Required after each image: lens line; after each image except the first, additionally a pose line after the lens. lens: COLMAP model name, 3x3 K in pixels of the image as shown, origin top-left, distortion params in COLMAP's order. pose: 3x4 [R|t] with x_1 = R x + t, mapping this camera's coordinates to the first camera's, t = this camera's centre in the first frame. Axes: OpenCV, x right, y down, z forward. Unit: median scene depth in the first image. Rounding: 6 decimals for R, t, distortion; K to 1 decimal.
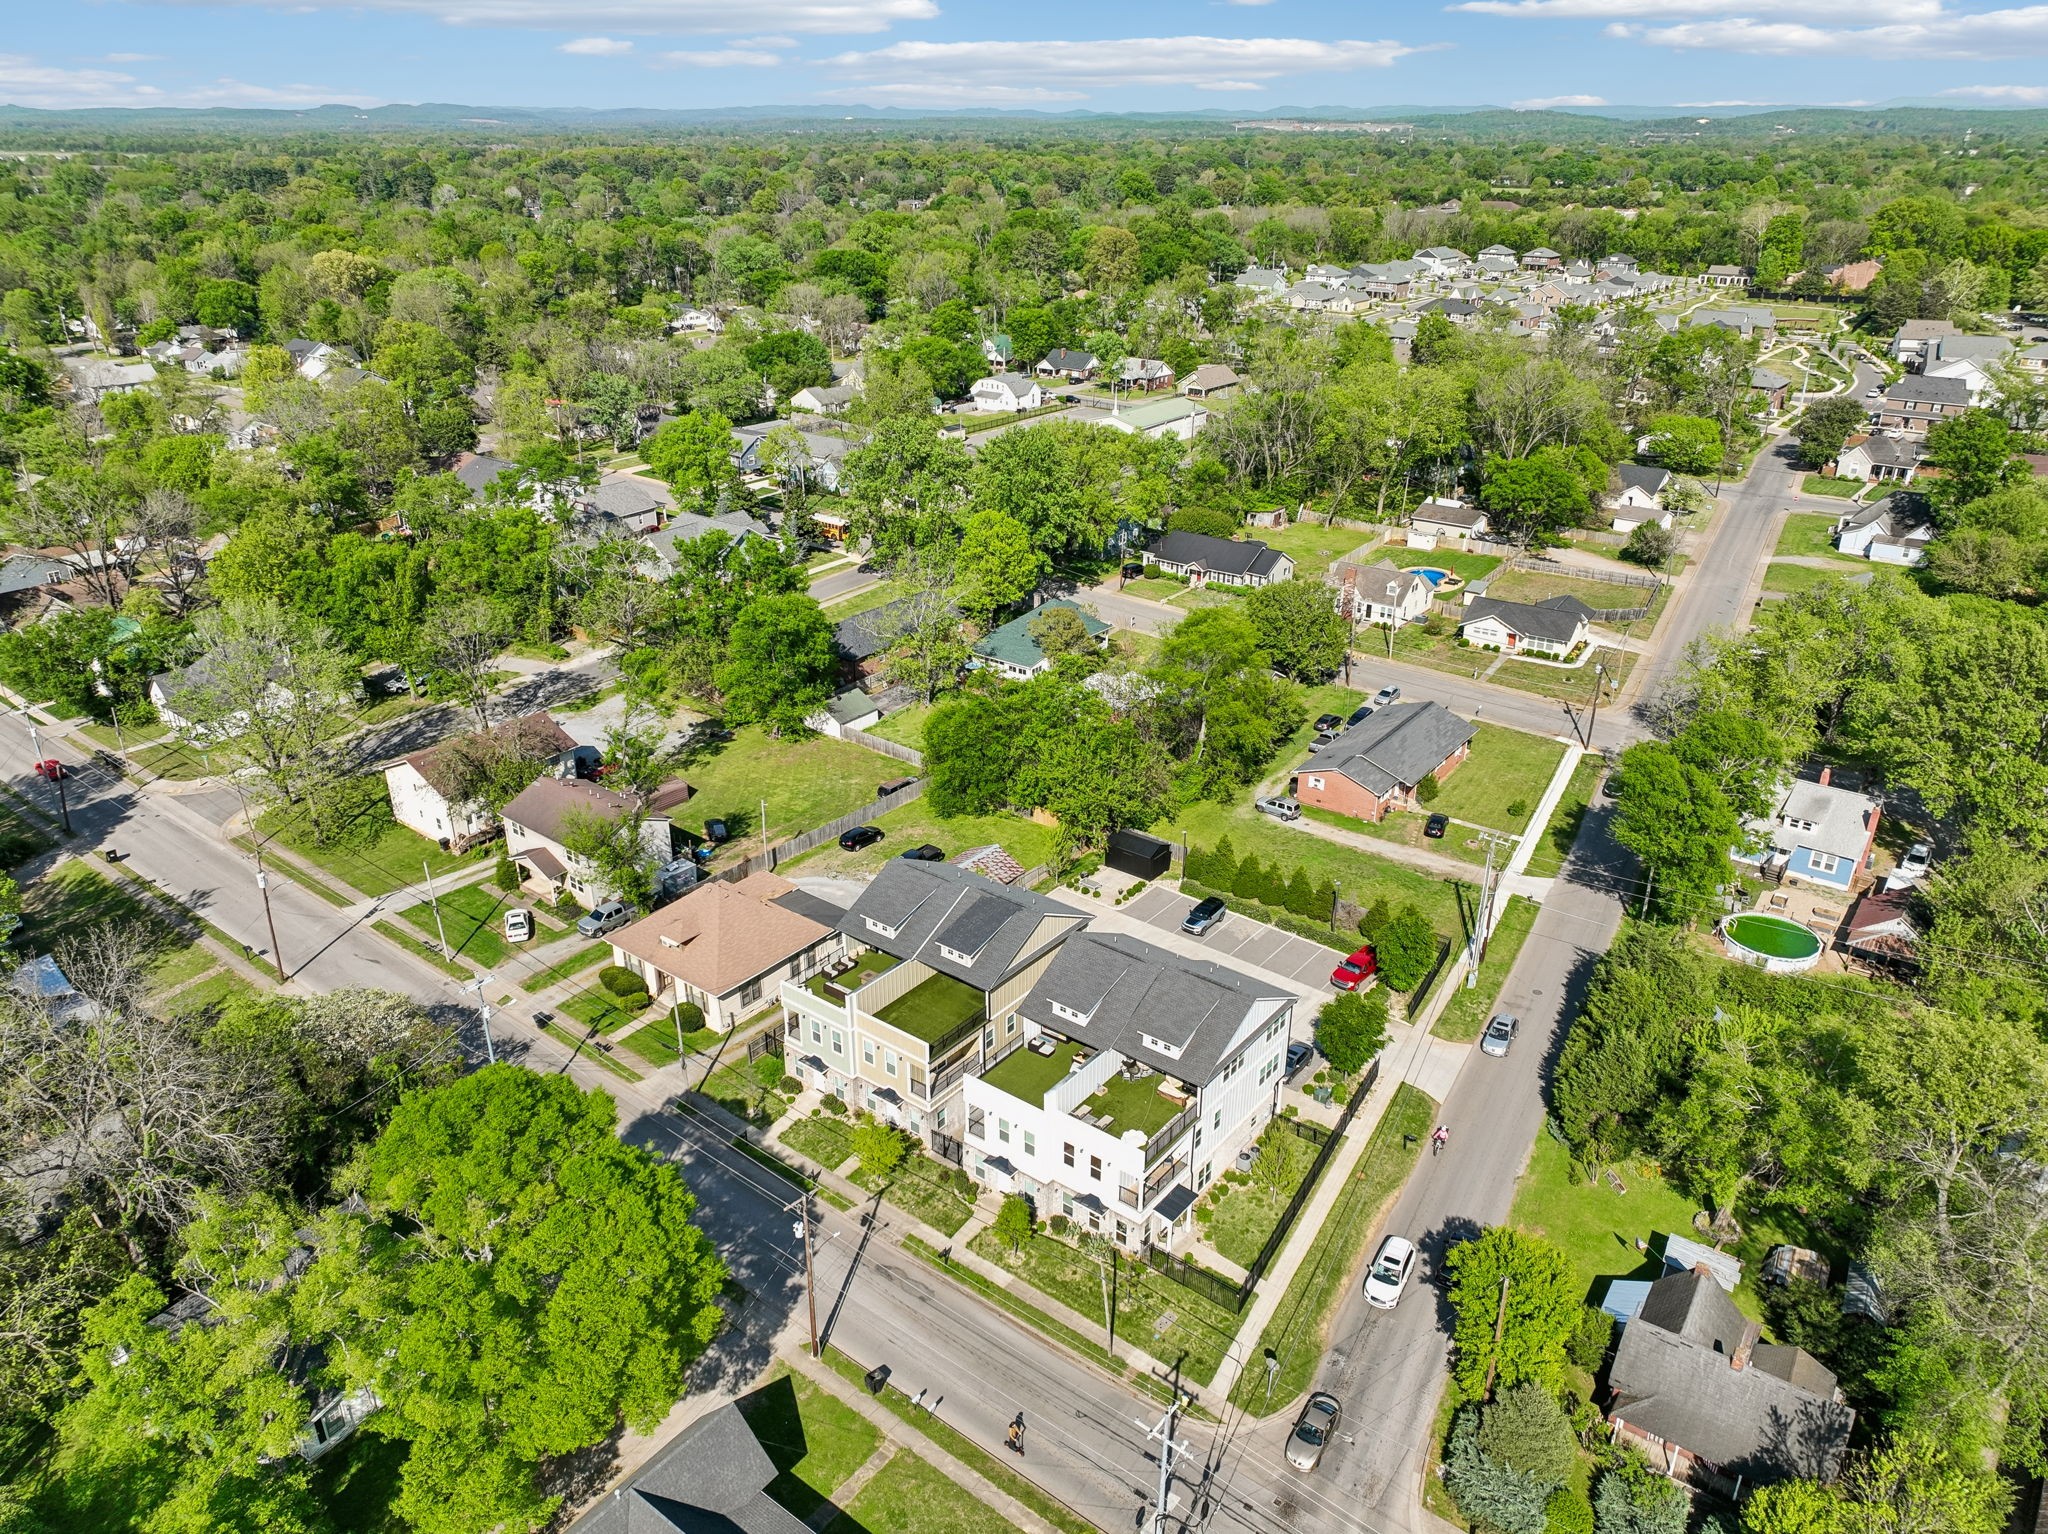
lens RADIAL K [[1518.9, 0, 1034.7], [0, 1518.9, 769.3], [0, 0, 1]] dist [0.001429, 0.017334]
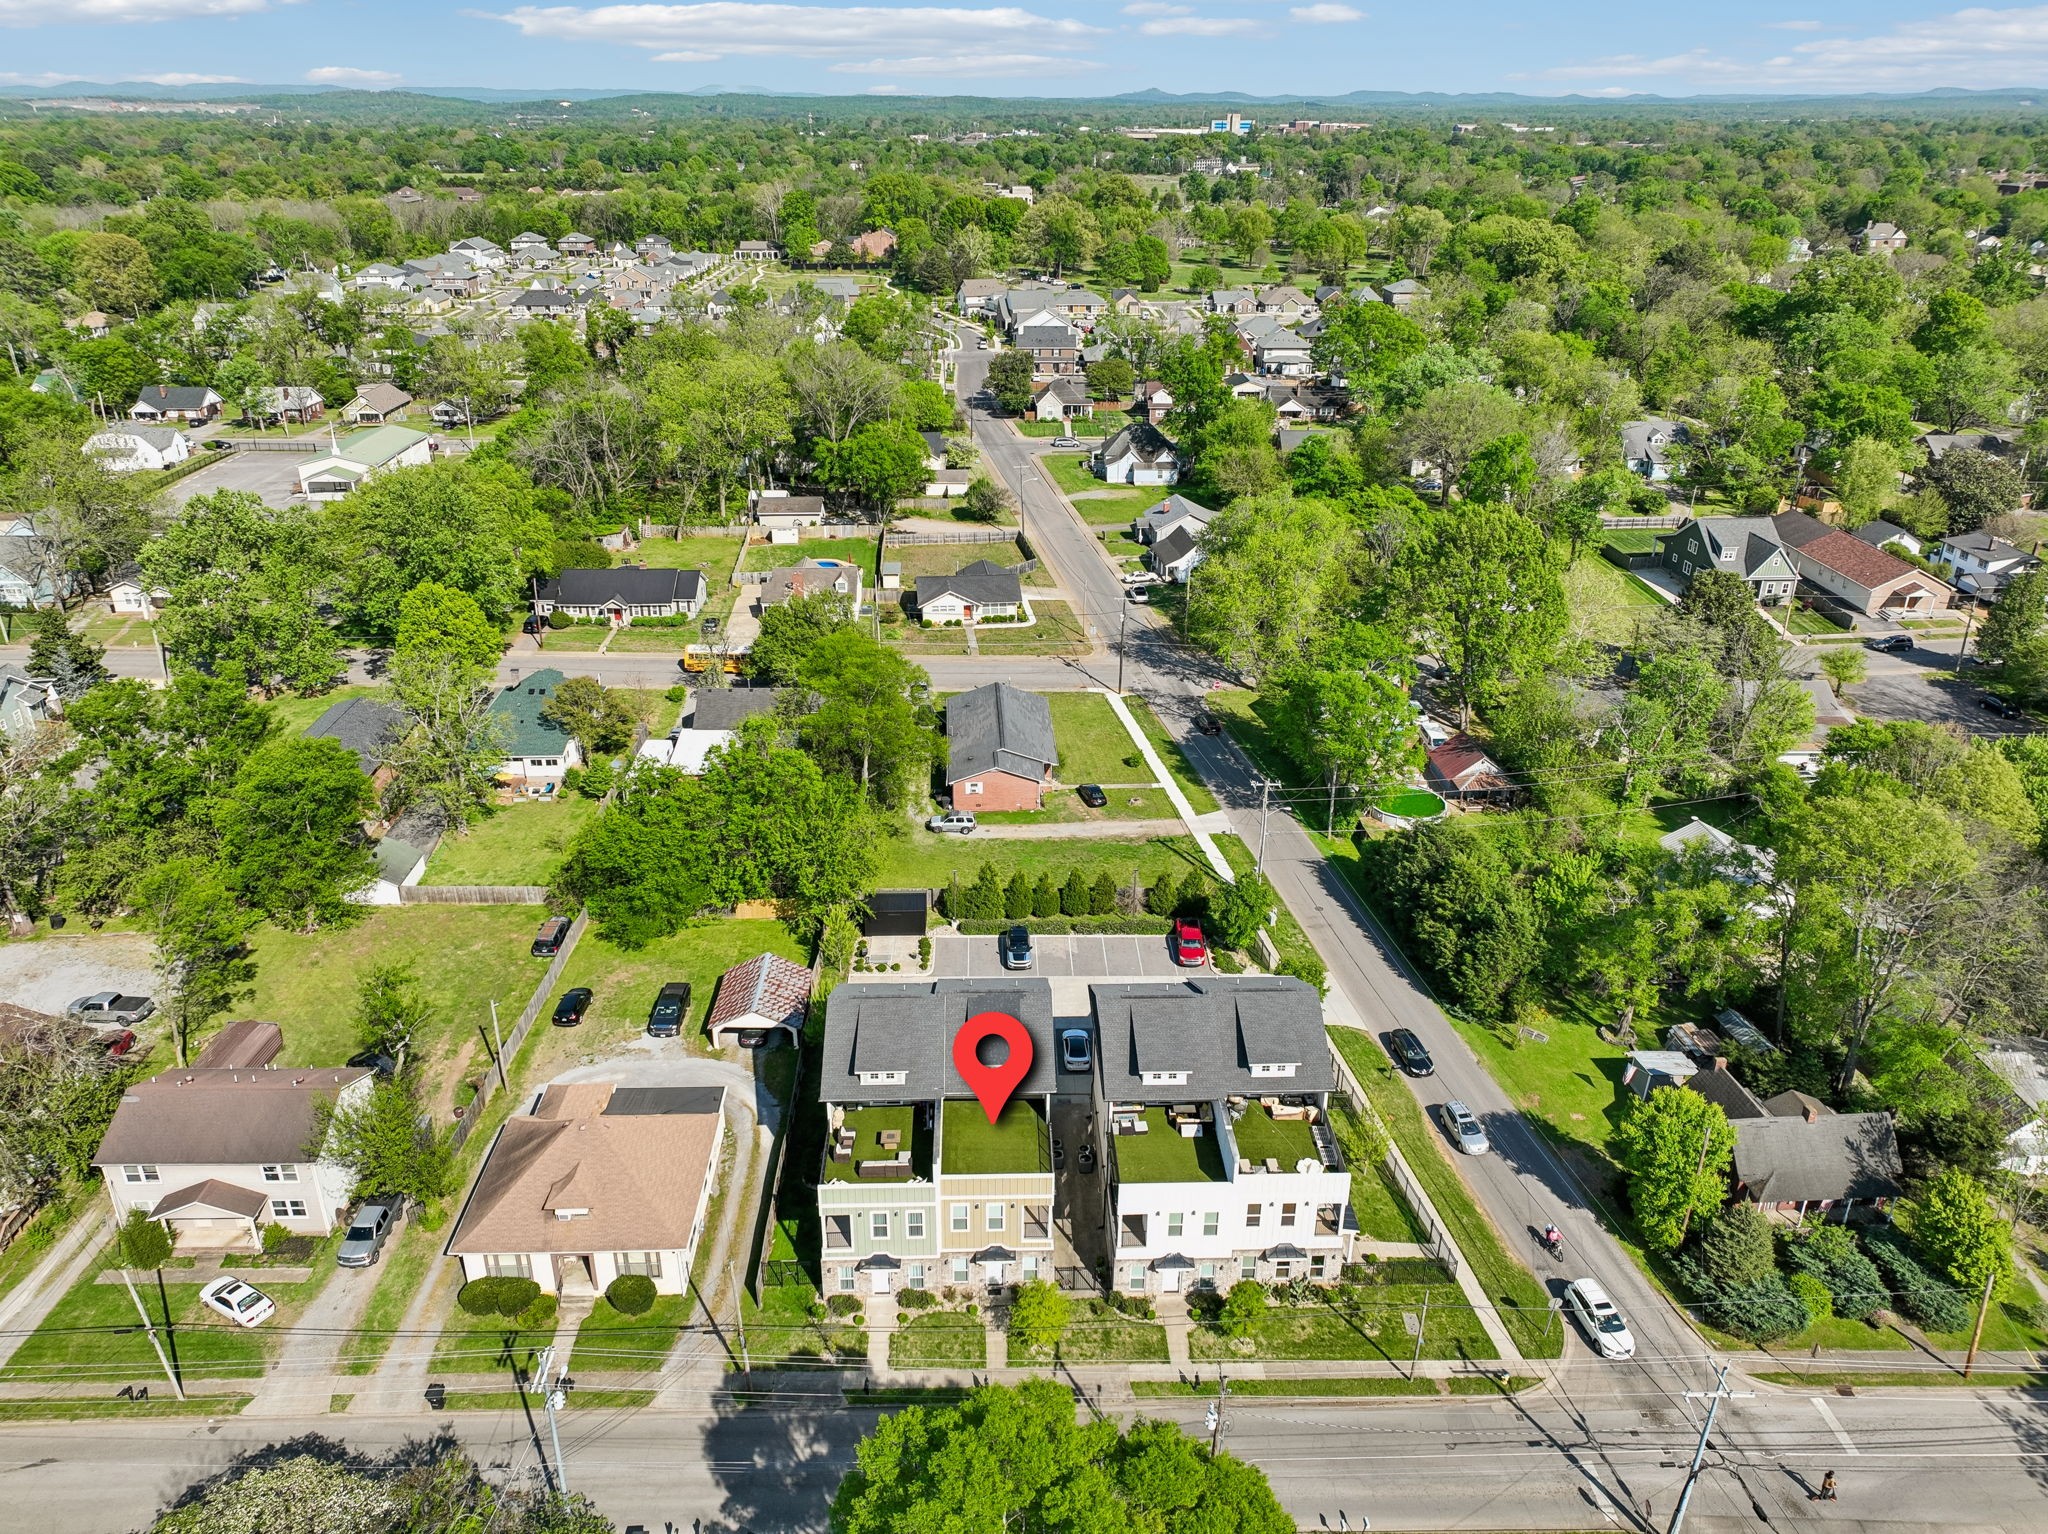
lens RADIAL K [[1518.9, 0, 1034.7], [0, 1518.9, 769.3], [0, 0, 1]] dist [0.001429, 0.017334]
pose [[0.757711, -0.262792, 0.597340, -0.358954], [0.256741, 0.961564, 0.097358, -0.086295], [-0.599966, 0.079593, 0.796057, 0.198928]]
